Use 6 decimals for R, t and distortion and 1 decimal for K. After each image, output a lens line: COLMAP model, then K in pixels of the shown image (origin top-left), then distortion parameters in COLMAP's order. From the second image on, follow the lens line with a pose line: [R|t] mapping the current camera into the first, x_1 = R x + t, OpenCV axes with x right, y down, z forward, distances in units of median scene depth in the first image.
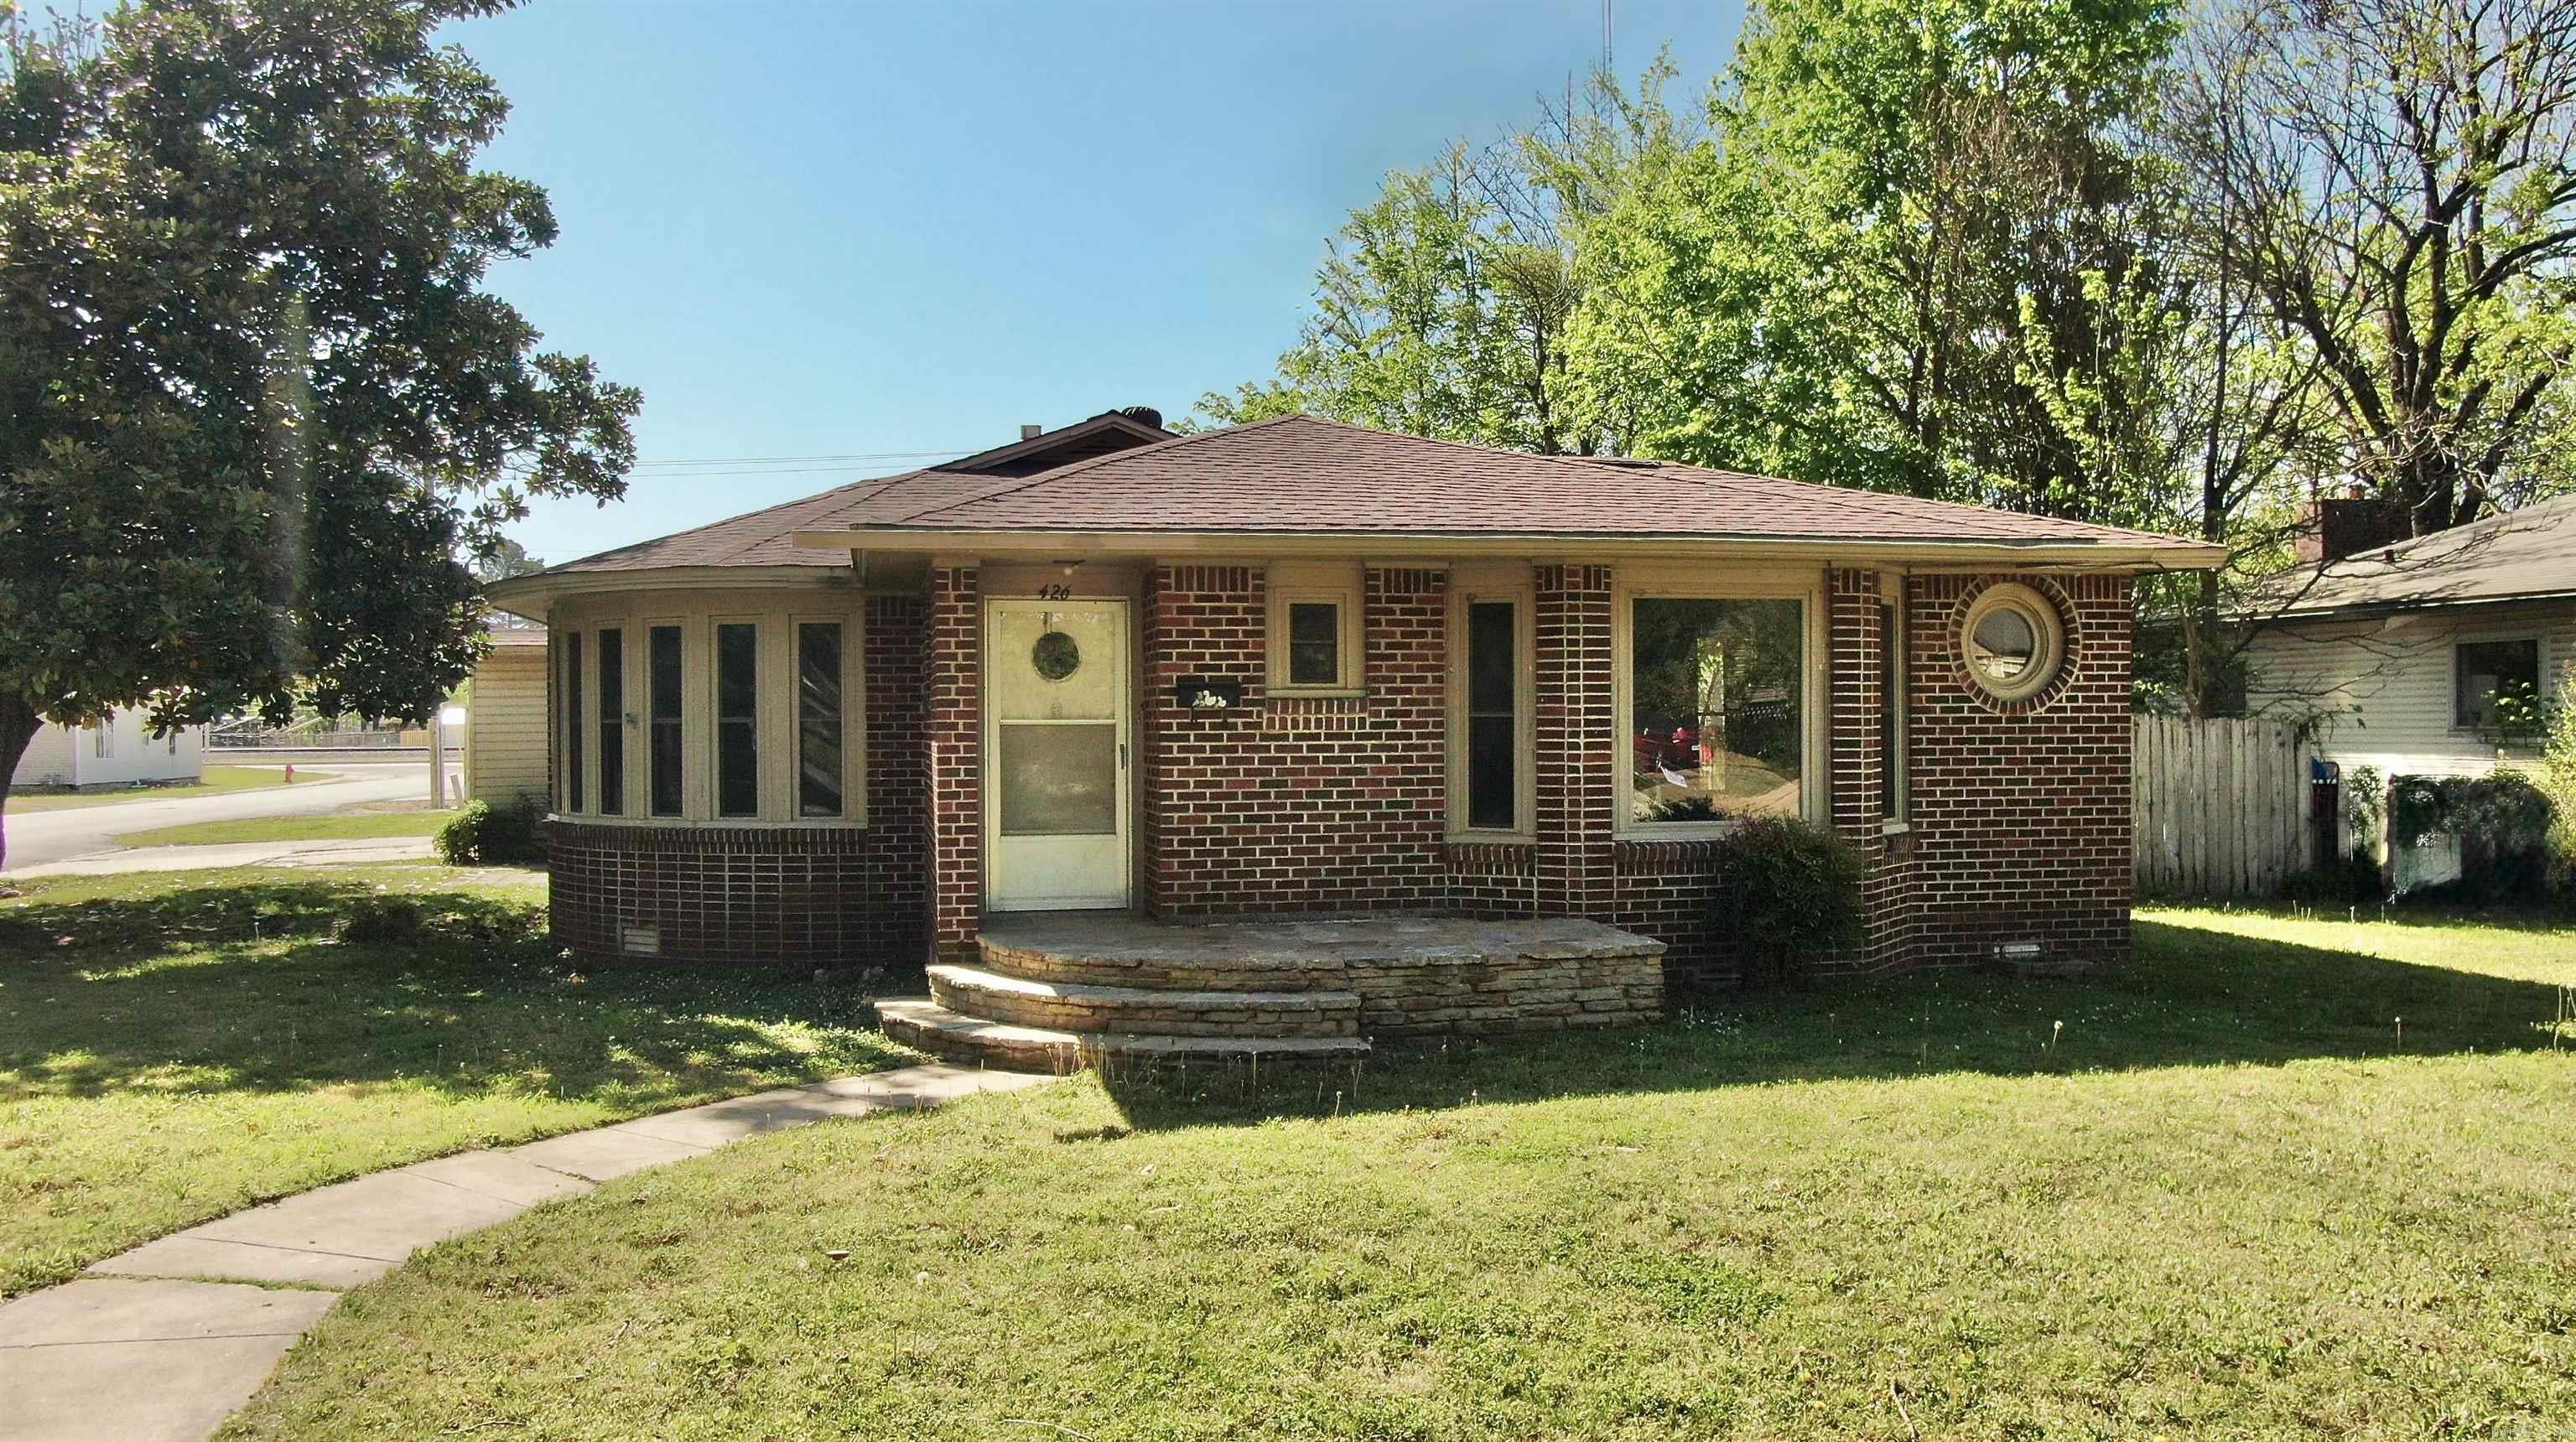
lens RADIAL K [[1886.0, 0, 1288.0], [0, 1886.0, 721.0], [0, 0, 1]] dist [-0.019303, 0.002837]
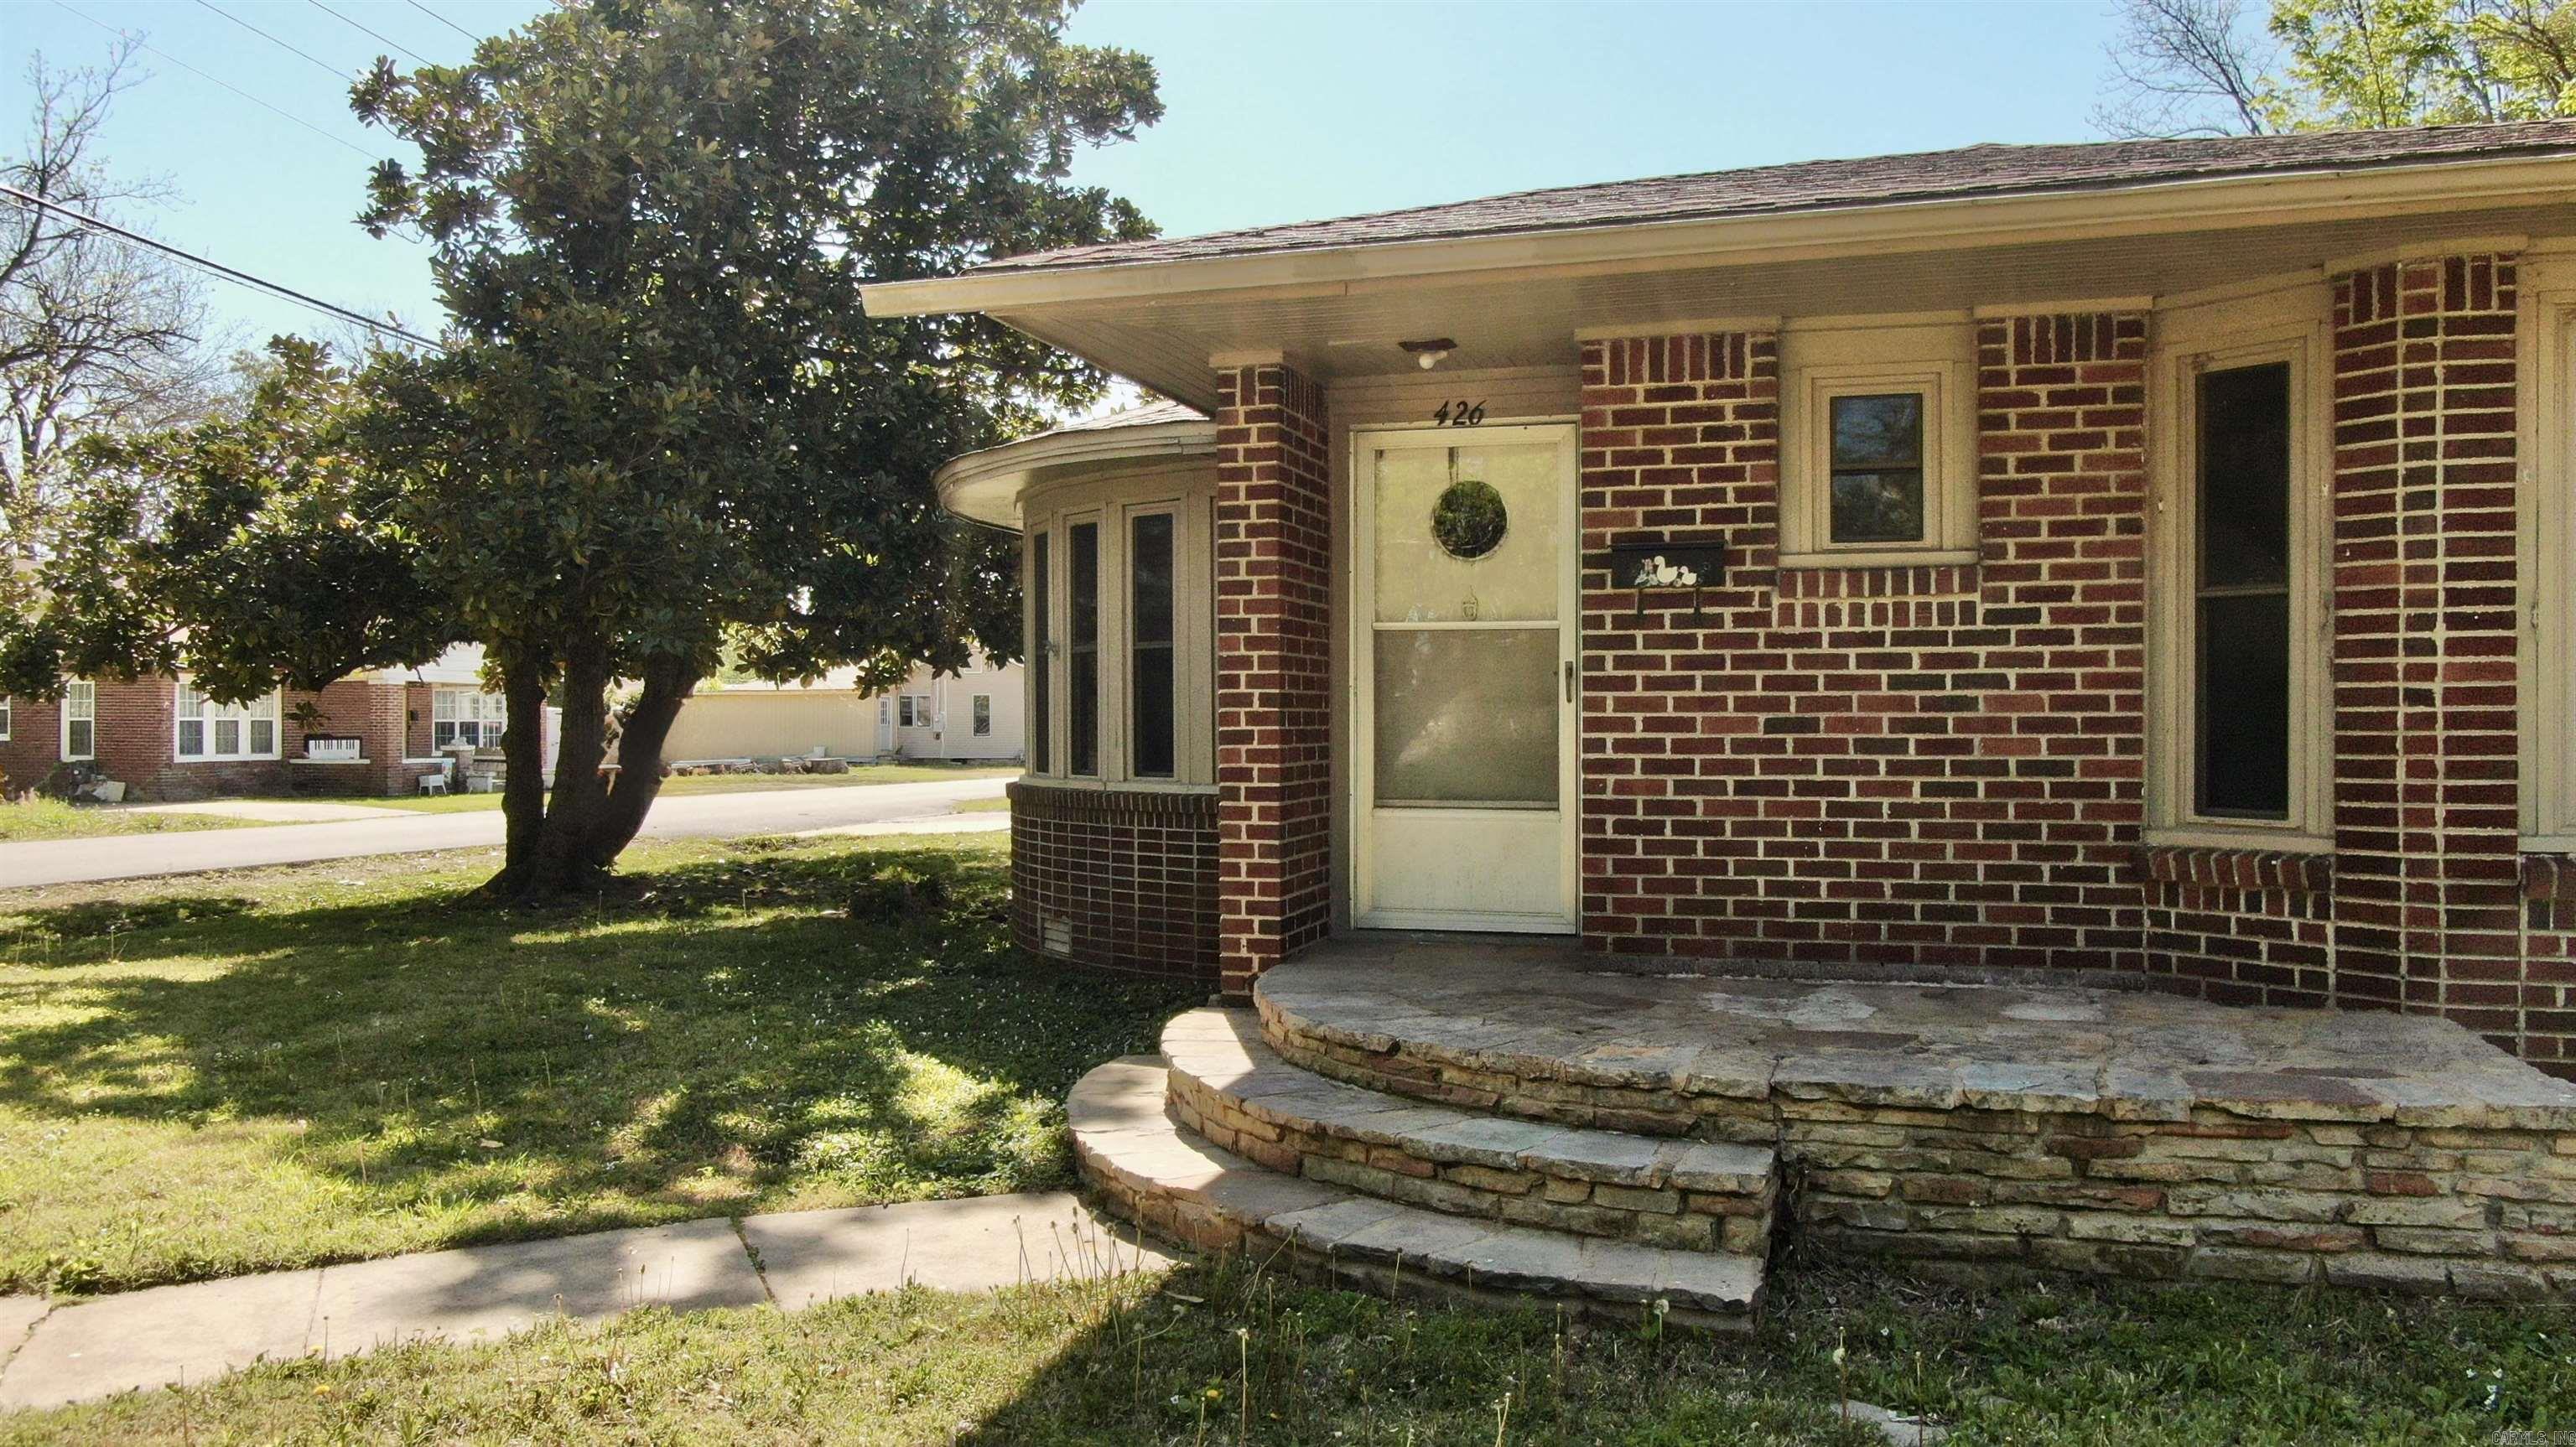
lens RADIAL K [[1865.1, 0, 1296.3], [0, 1865.1, 721.5], [0, 0, 1]] dist [-0.022583, 0.008924]
pose [[0.876877, 0.005525, -0.480682, 0.125670], [-0.004164, 0.999984, 0.003898, 0.030535], [0.480696, -0.001417, 0.876886, 0.453365]]
